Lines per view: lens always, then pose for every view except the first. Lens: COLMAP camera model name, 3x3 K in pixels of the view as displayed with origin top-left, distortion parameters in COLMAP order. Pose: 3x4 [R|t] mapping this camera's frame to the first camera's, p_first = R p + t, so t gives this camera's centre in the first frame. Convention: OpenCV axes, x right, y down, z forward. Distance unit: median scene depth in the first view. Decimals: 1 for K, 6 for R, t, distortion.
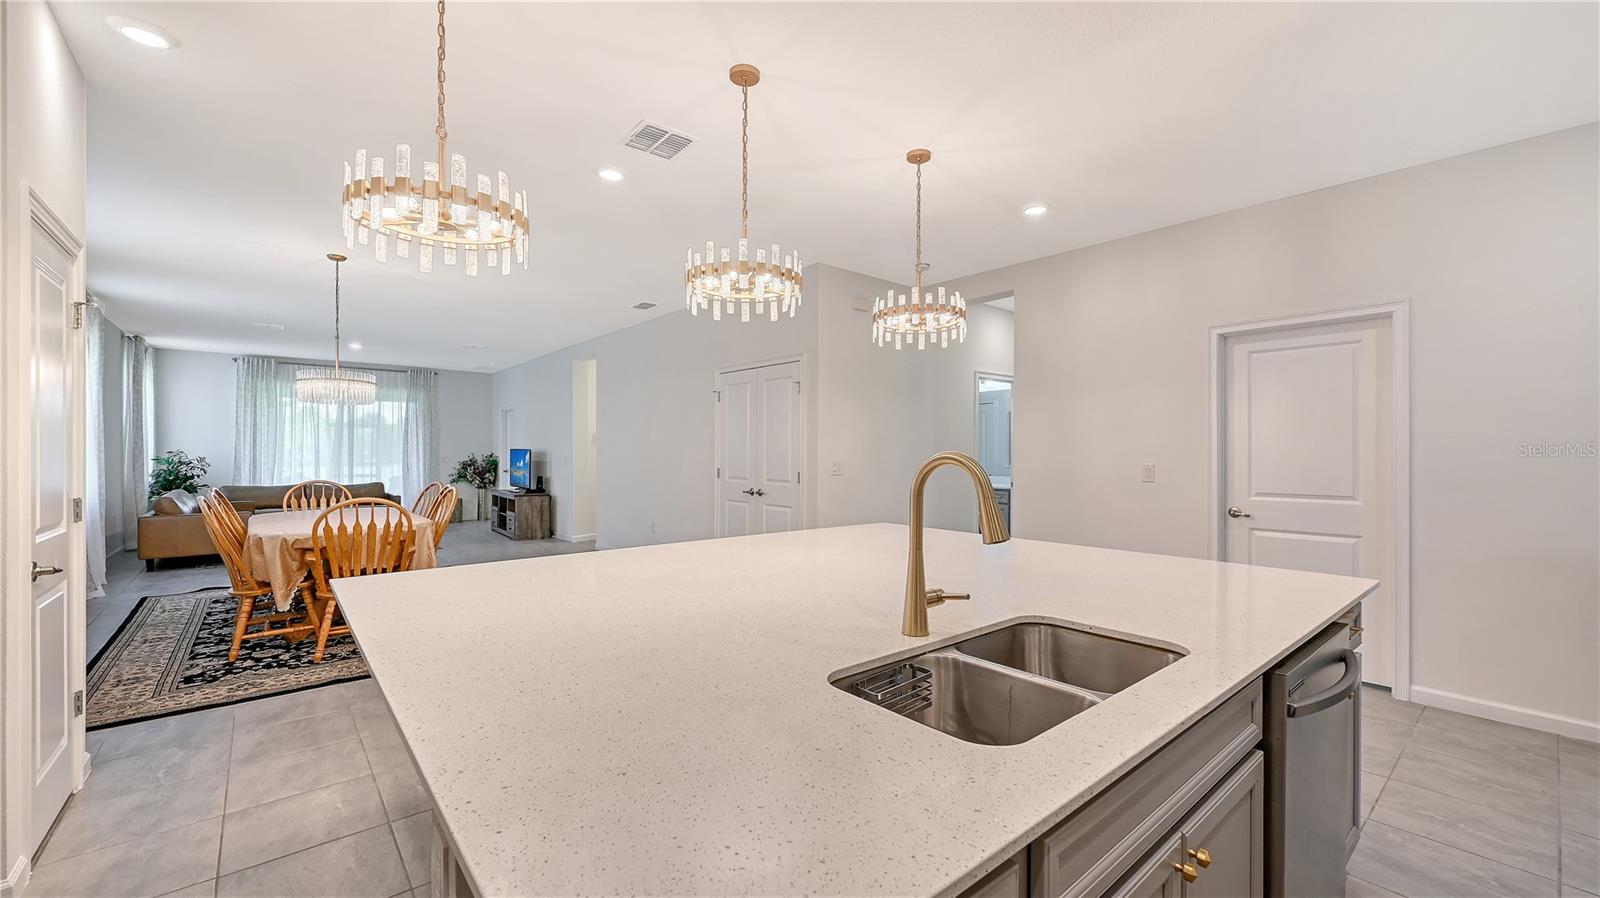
lens RADIAL K [[642.5, 0, 807.0], [0, 642.5, 461.6], [0, 0, 1]] dist [-0.003929, -0.000184]
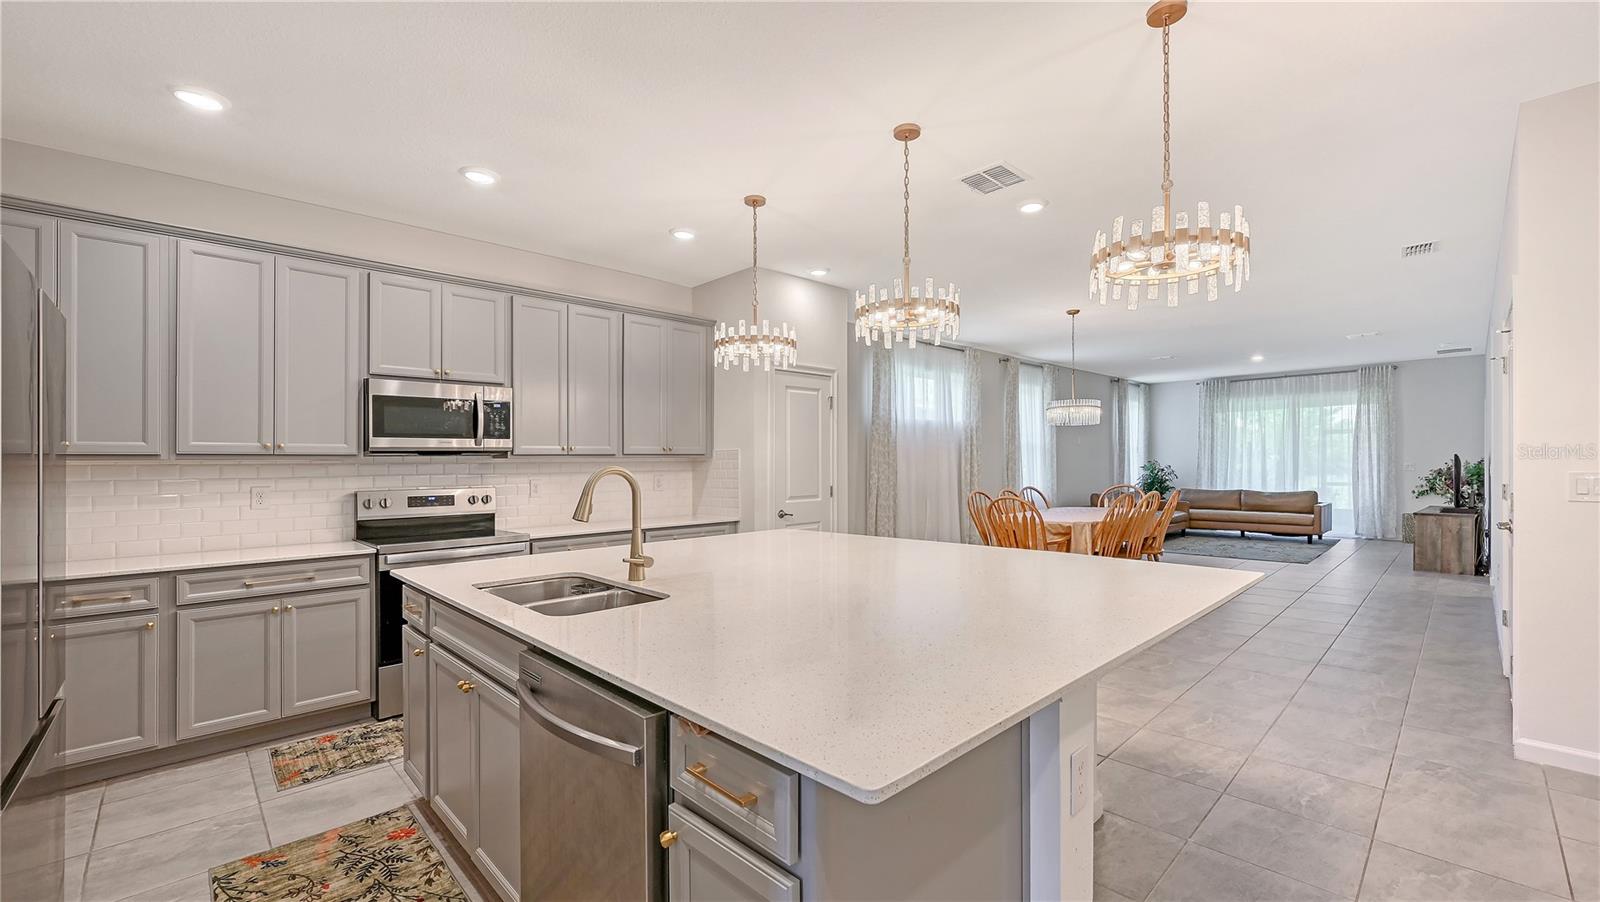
lens RADIAL K [[650.4, 0, 817.1], [0, 650.4, 466.2], [0, 0, 1]] dist [-0.000070, 0.000063]
pose [[0.072732, 0.002912, -0.997347, 0.279026], [-0.003125, 0.999991, 0.002692, -0.005367], [0.997347, 0.002921, 0.072741, 0.192736]]
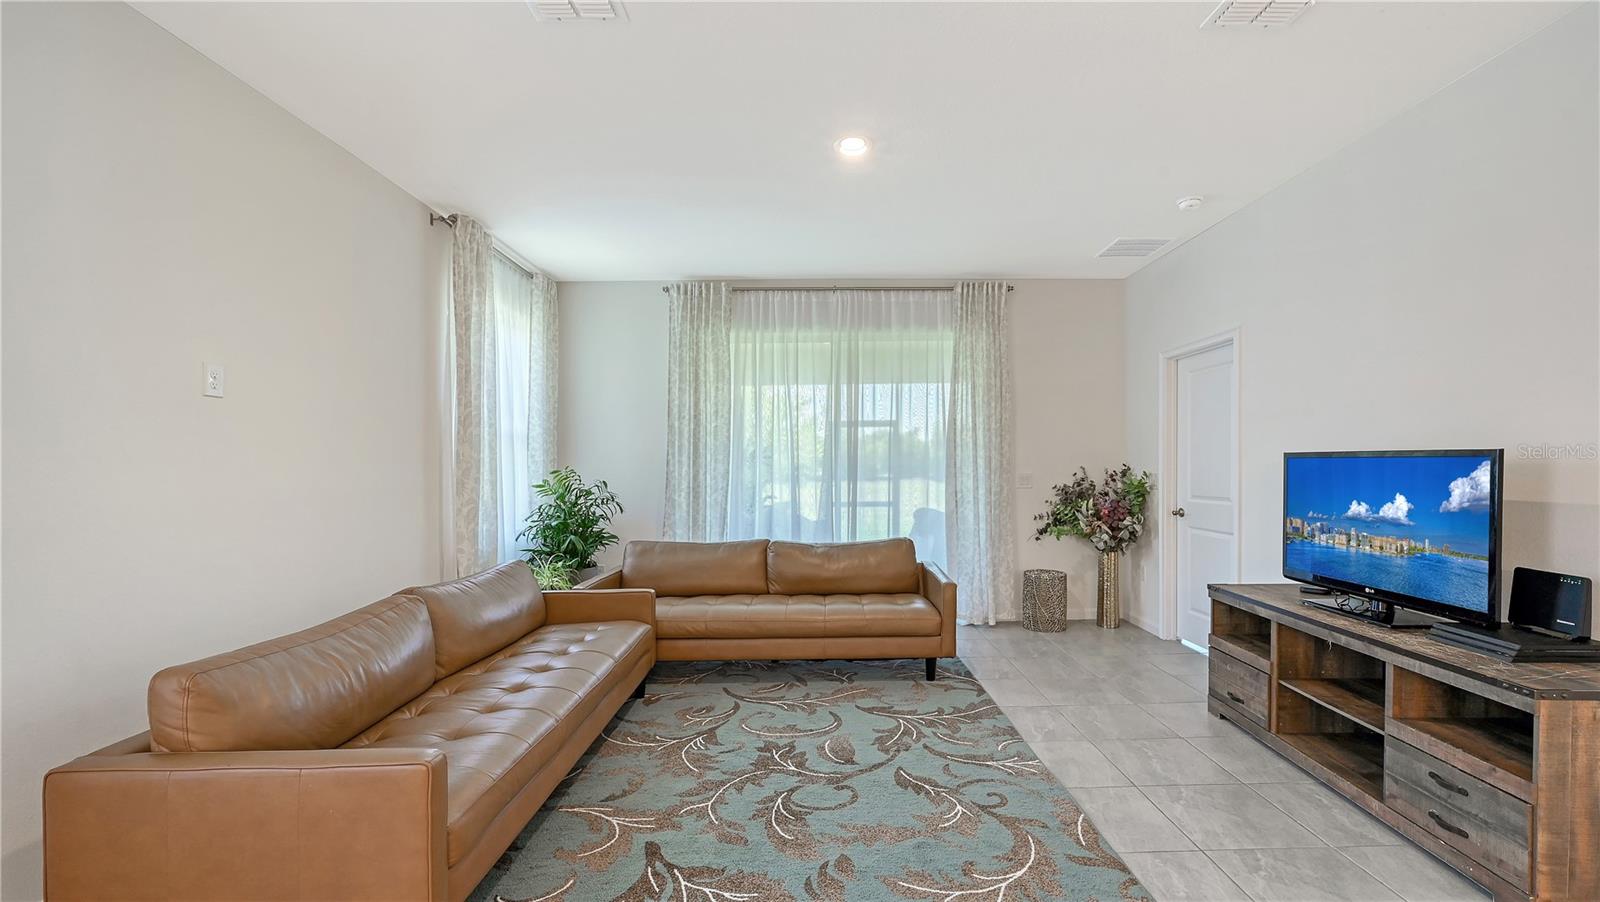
lens RADIAL K [[654.0, 0, 825.4], [0, 654.0, 466.8], [0, 0, 1]] dist [-0.001378, 0.000237]
pose [[0.772559, -0.009342, -0.634874, -0.461242], [0.003391, 0.999938, -0.010587, -0.011348], [0.634934, 0.006026, 0.772543, 0.673906]]
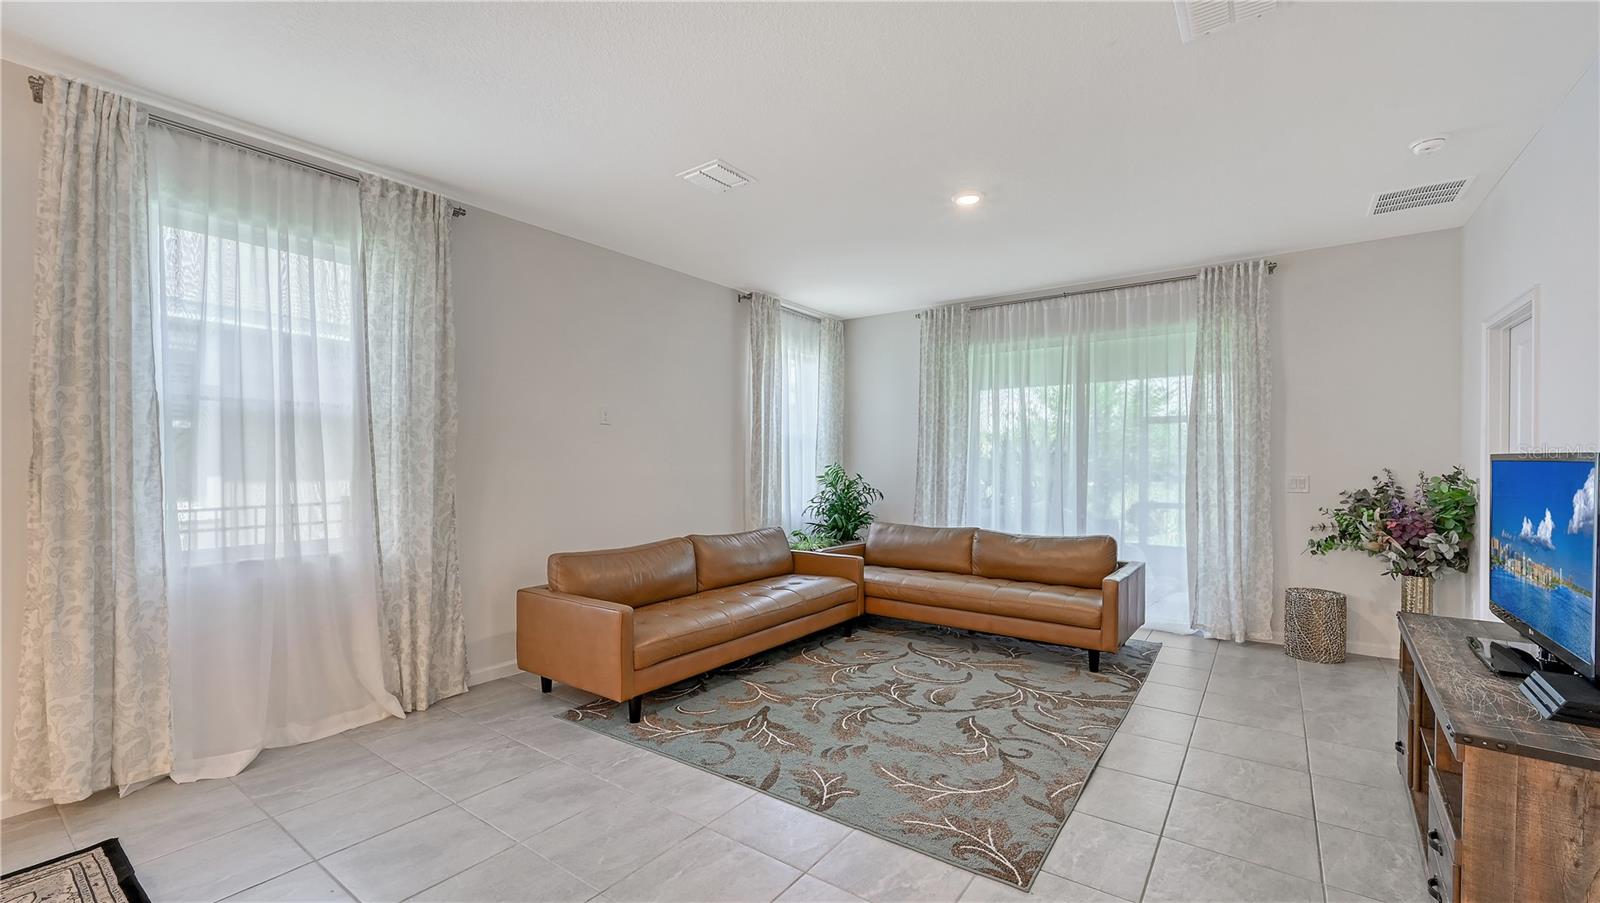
lens RADIAL K [[642.5, 0, 807.0], [0, 642.5, 464.1], [0, 0, 1]] dist [-0.003929, -0.000184]
pose [[0.234857, -0.001538, -0.972029, -0.313338], [-0.013467, 0.999898, -0.004836, -0.012346], [0.971937, 0.014227, 0.234812, 0.749214]]
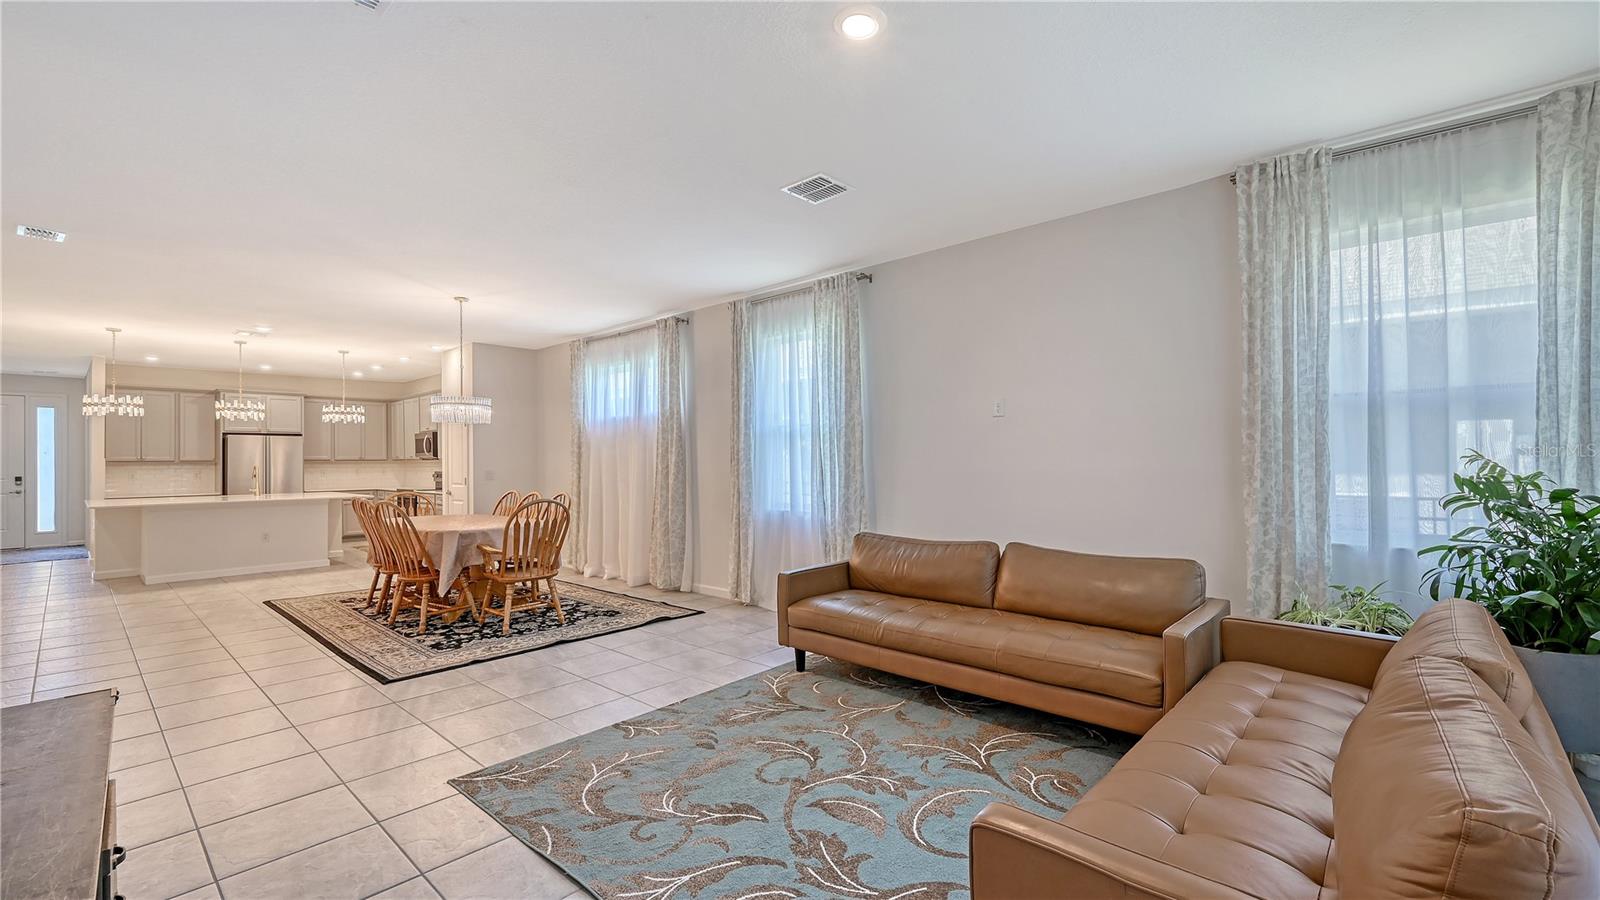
lens RADIAL K [[653.0, 0, 778.8], [0, 653.0, 453.8], [0, 0, 1]] dist [-0.000326, 0.000087]
pose [[-0.993295, 0.007770, -0.115343, -0.594888], [0.007512, 0.999968, 0.002670, -0.017595], [0.115360, 0.001785, -0.993322, 1.146716]]
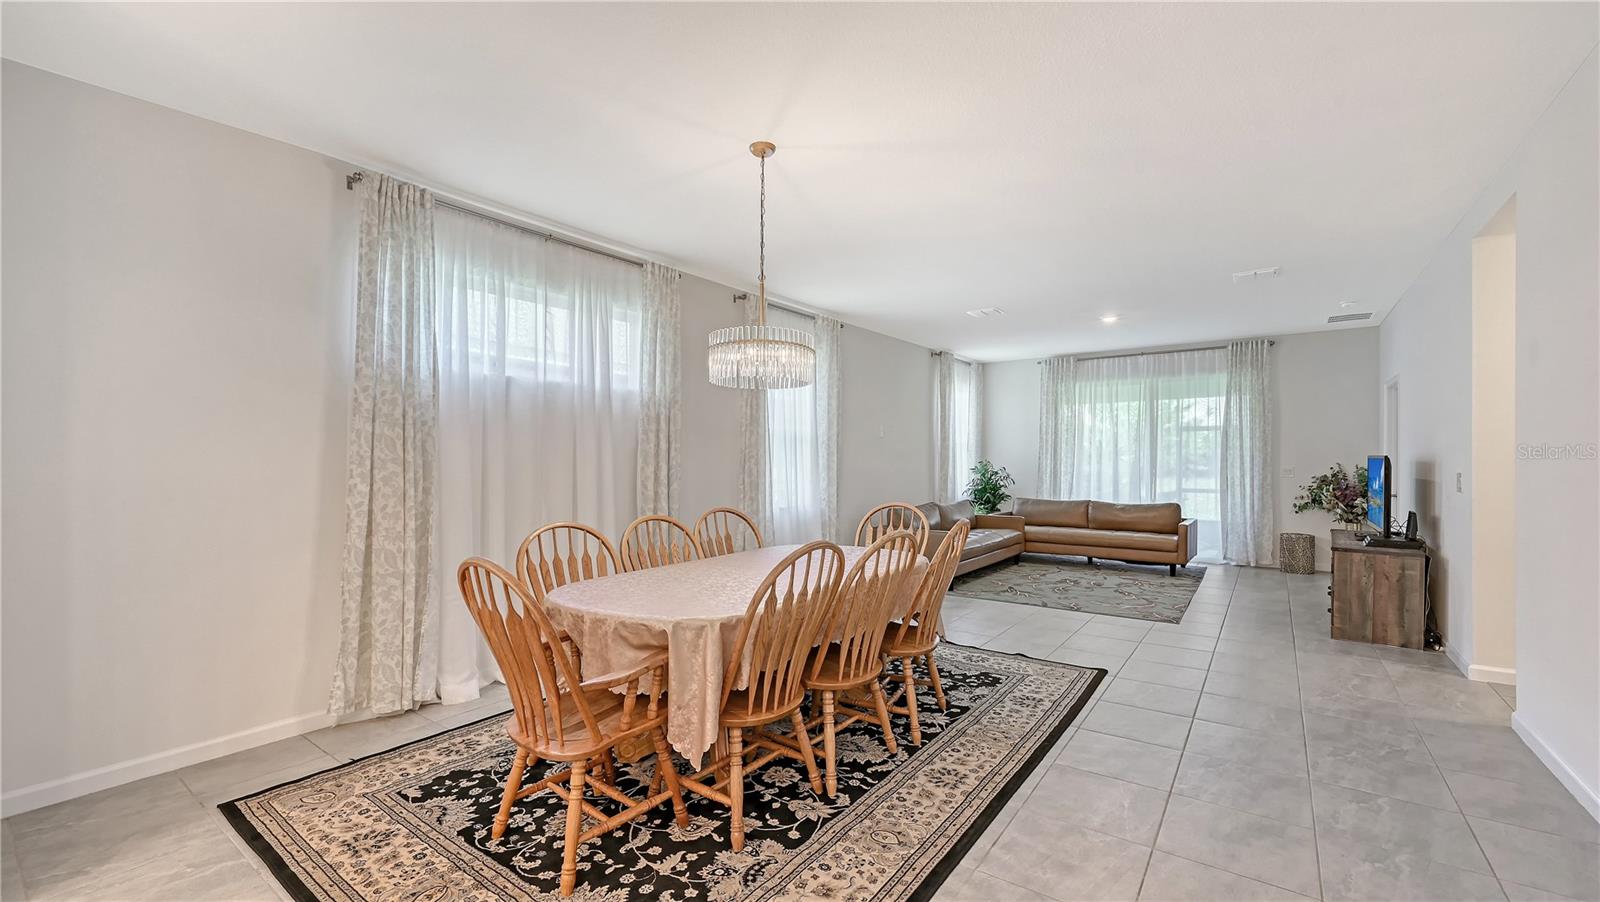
lens RADIAL K [[638.9, 0, 817.1], [0, 638.9, 459.1], [0, 0, 1]] dist [0.000134, 0.000007]
pose [[0.238291, -0.003616, -0.971187, -0.059147], [-0.012252, 0.999902, -0.006729, -0.008491], [0.971116, 0.013502, 0.238224, 0.458881]]
